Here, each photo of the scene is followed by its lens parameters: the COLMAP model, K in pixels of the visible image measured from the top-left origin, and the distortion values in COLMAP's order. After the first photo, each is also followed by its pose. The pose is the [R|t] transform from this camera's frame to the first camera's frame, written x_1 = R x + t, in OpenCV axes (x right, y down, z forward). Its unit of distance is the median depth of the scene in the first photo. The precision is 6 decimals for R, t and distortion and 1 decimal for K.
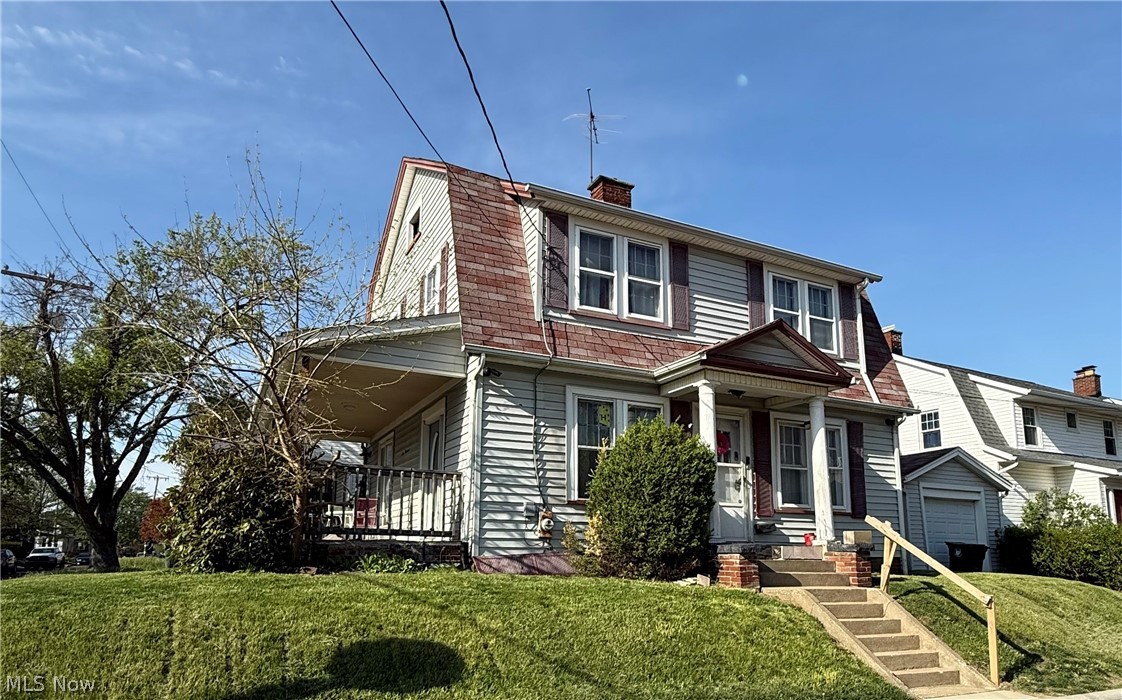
lens RADIAL K [[745.2, 0, 581.6], [0, 745.2, 449.1], [0, 0, 1]] dist [-0.010428, -0.002578]
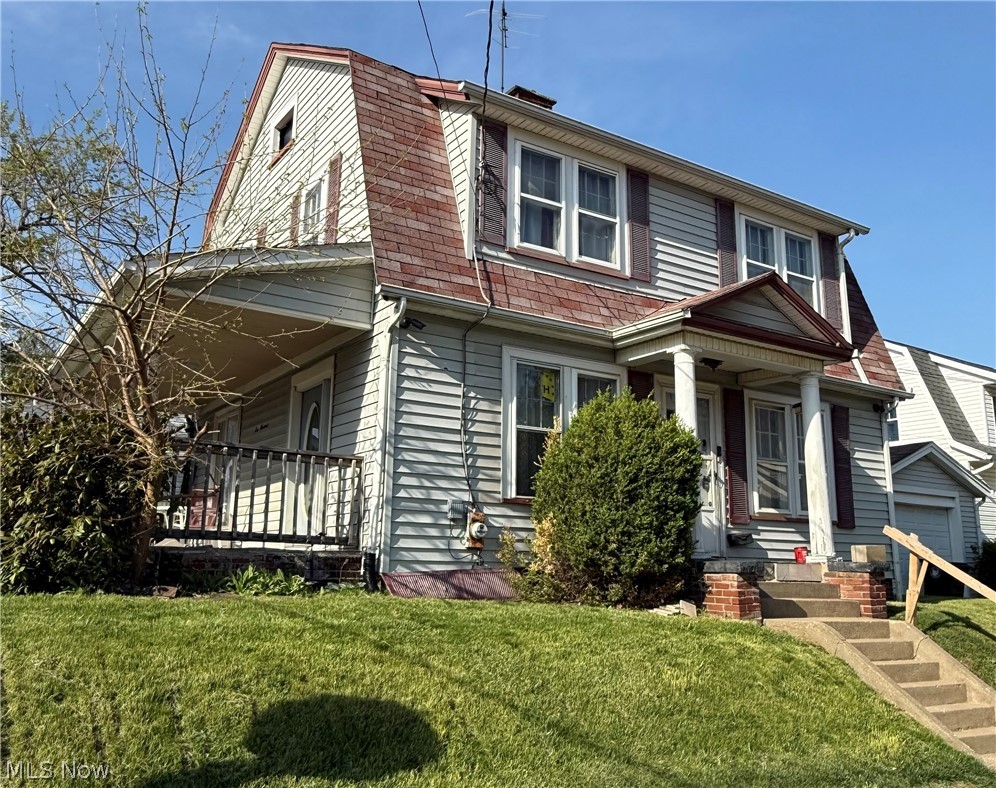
lens RADIAL K [[920.9, 0, 507.5], [0, 920.9, 373.4], [0, 0, 1]] dist [0.000714, -0.021514]
pose [[0.993981, 0.034676, 0.103916, -0.114527], [-0.027707, 0.997316, -0.067776, 0.006432], [-0.105988, 0.064489, 0.992274, 0.073791]]
